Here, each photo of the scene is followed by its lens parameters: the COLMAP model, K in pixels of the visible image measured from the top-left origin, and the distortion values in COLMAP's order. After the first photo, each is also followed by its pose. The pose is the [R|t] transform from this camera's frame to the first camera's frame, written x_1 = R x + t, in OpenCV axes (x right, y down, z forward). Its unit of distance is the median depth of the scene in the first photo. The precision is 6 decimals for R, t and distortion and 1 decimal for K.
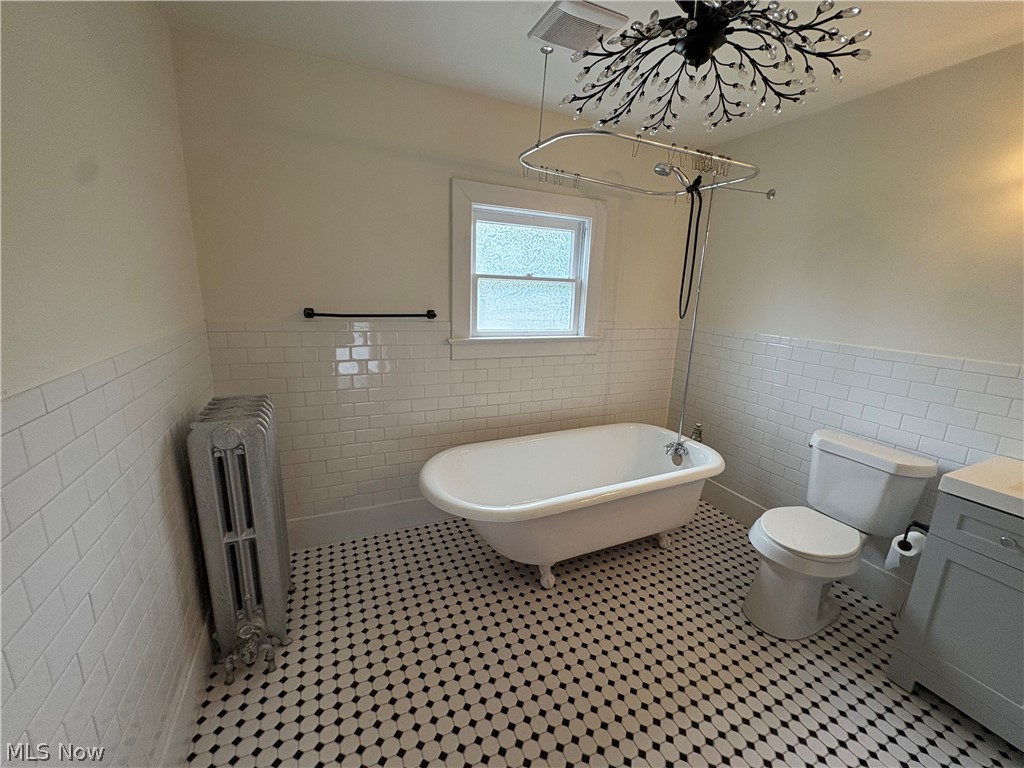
lens RADIAL K [[409.0, 0, 510.2], [0, 409.0, 383.5], [0, 0, 1]] dist [0.001210, -0.000393]
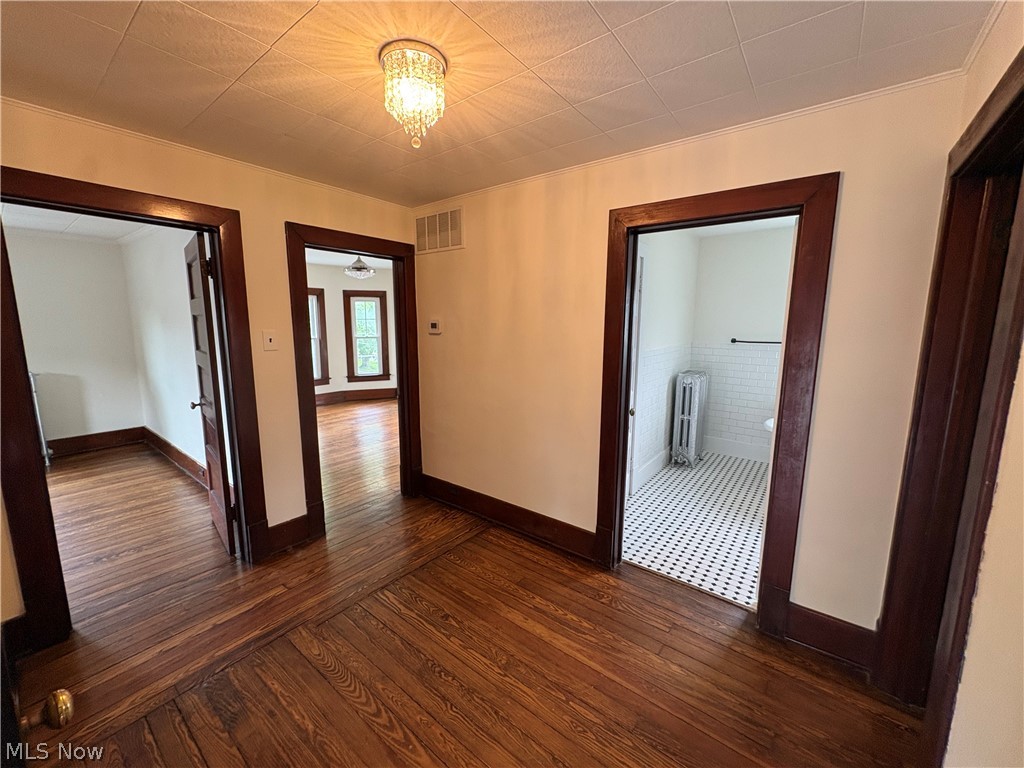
lens RADIAL K [[409.0, 0, 511.4], [0, 409.0, 383.5], [0, 0, 1]] dist [0.001210, -0.000393]
pose [[0.454777, 0.101316, -0.884824, 1.199389], [-0.194365, 0.980851, 0.012413, 0.332750], [0.869138, 0.166333, 0.465760, -1.318672]]
